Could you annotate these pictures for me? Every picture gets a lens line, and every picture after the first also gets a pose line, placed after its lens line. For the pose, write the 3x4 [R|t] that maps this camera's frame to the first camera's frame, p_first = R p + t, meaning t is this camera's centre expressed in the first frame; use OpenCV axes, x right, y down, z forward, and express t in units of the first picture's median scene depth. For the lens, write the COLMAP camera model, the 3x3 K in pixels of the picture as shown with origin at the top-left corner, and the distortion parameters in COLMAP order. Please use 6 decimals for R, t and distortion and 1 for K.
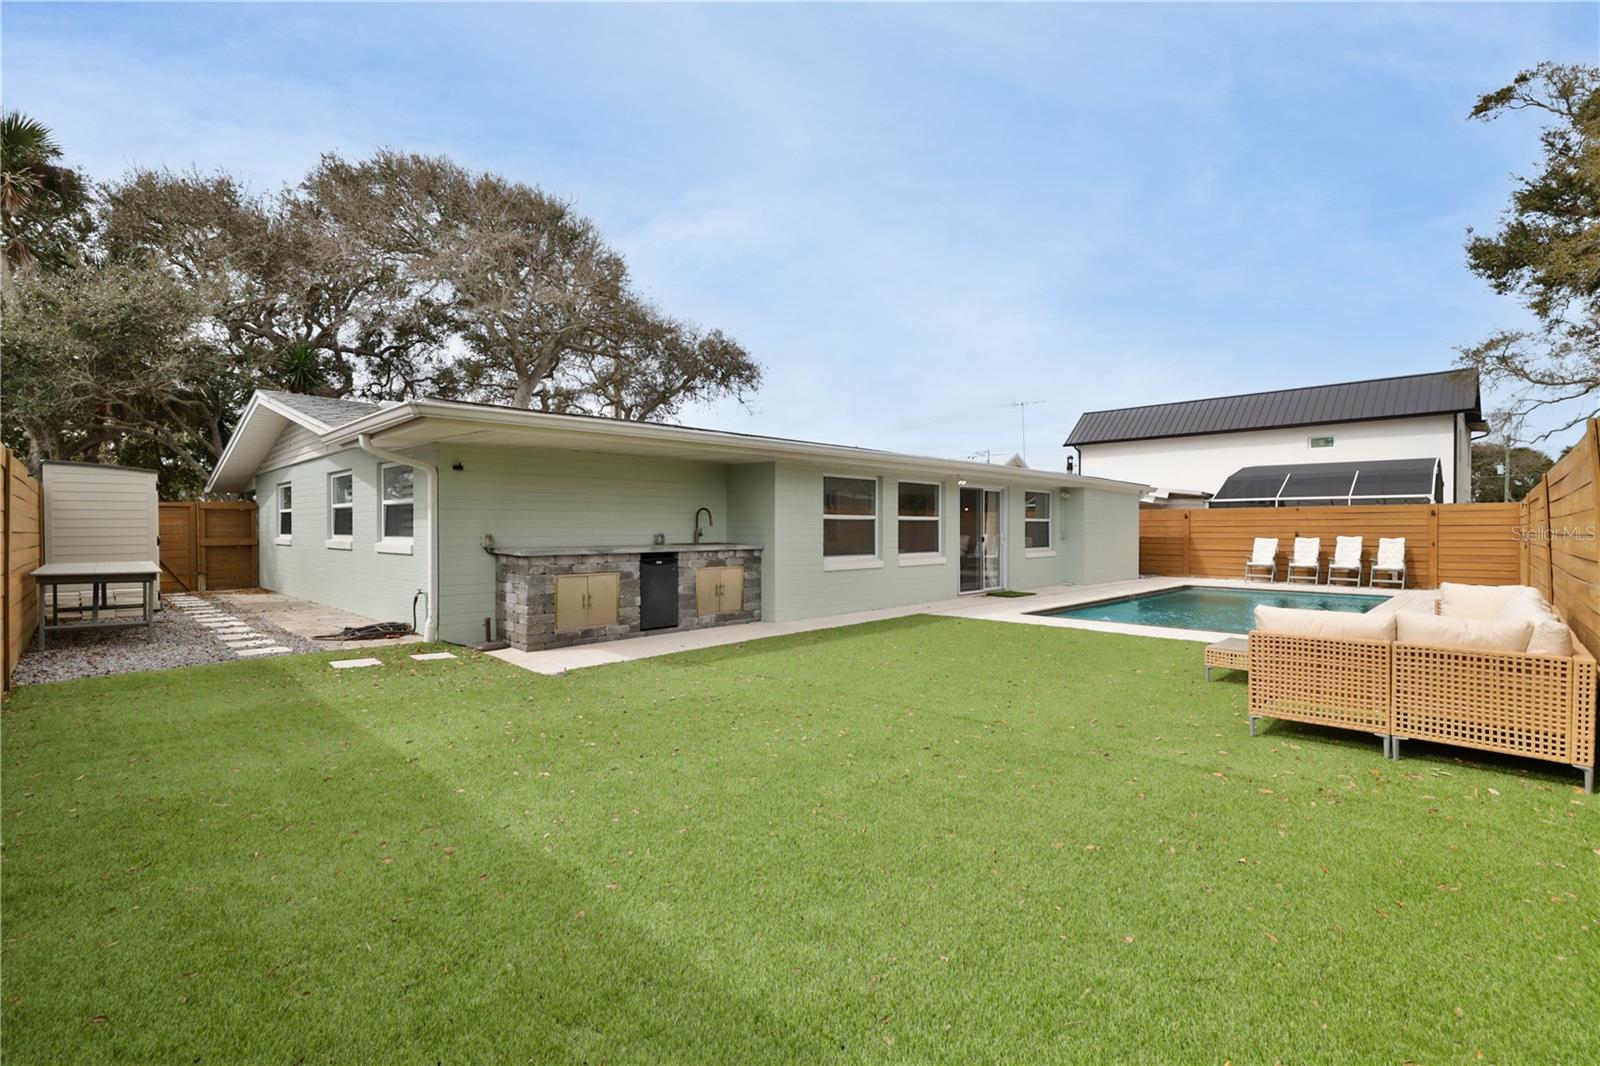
lens RADIAL K [[733.6, 0, 800.0], [0, 733.6, 533.0], [0, 0, 1]] dist [0.001384, 0.000014]
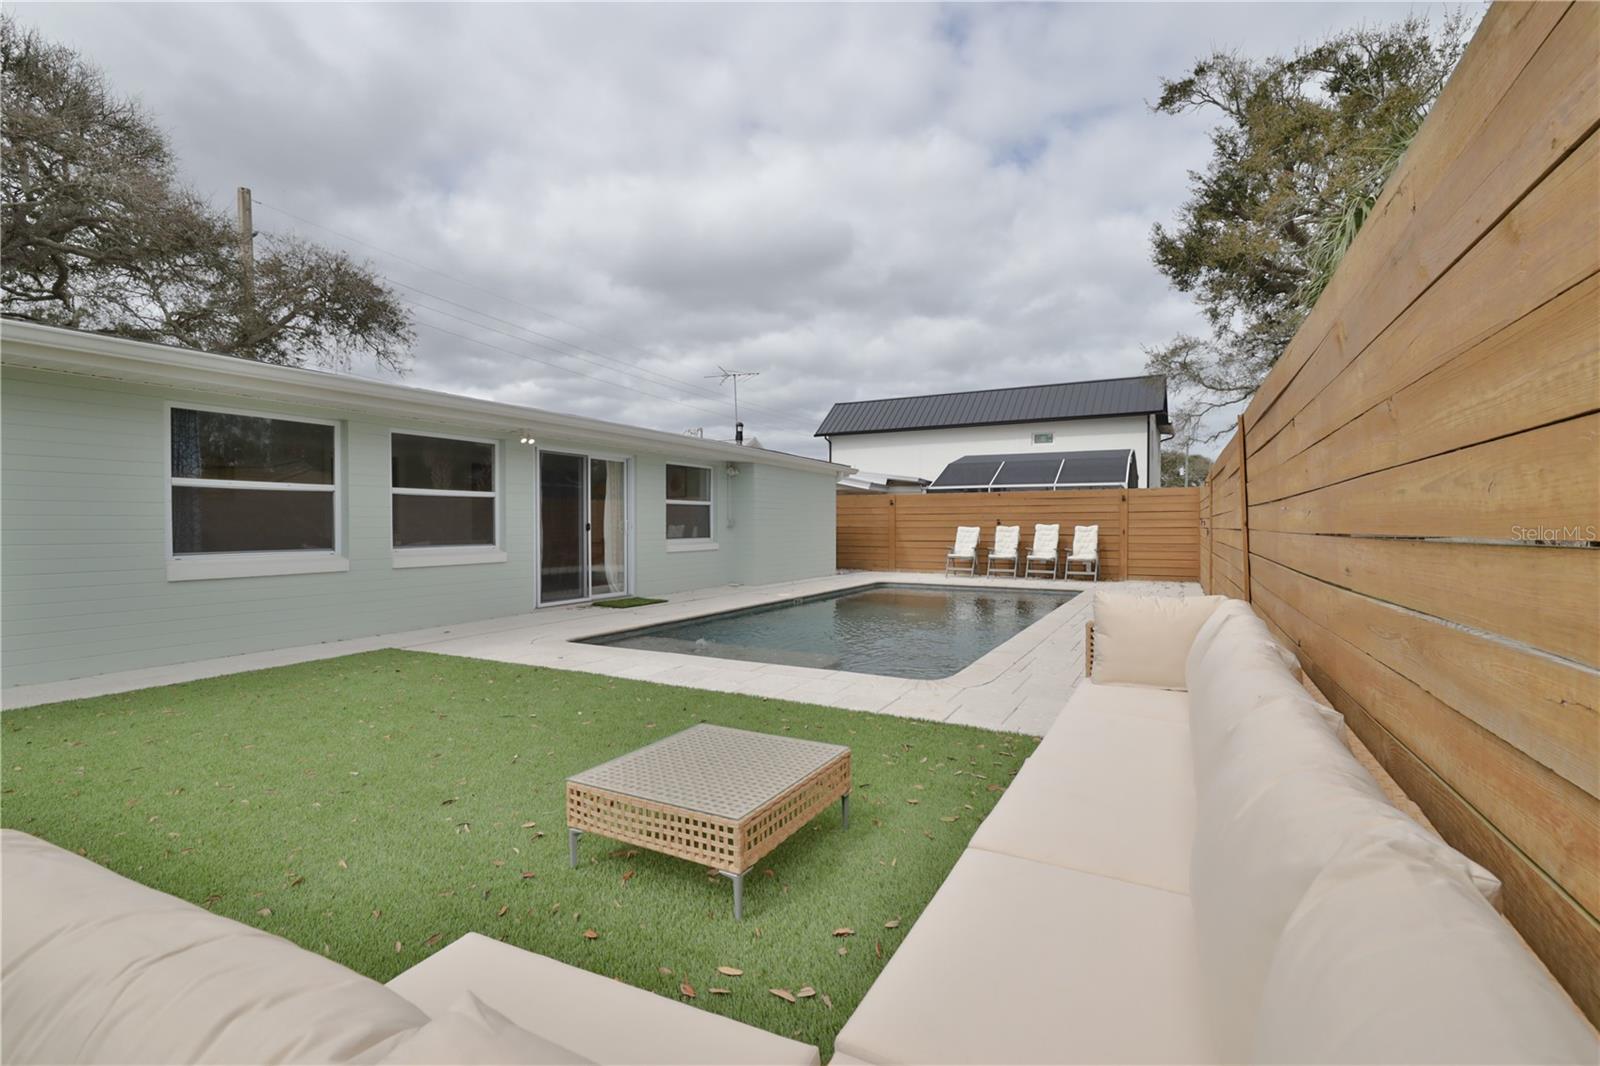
lens RADIAL K [[712.1, 0, 800.0], [0, 712.1, 533.0], [0, 0, 1]] dist [-0.000064, 0.000464]
pose [[0.963729, -0.004386, 0.266847, 0.202824], [0.002581, 0.999971, 0.007113, 0.007898], [-0.266870, -0.006166, 0.963713, 0.215511]]
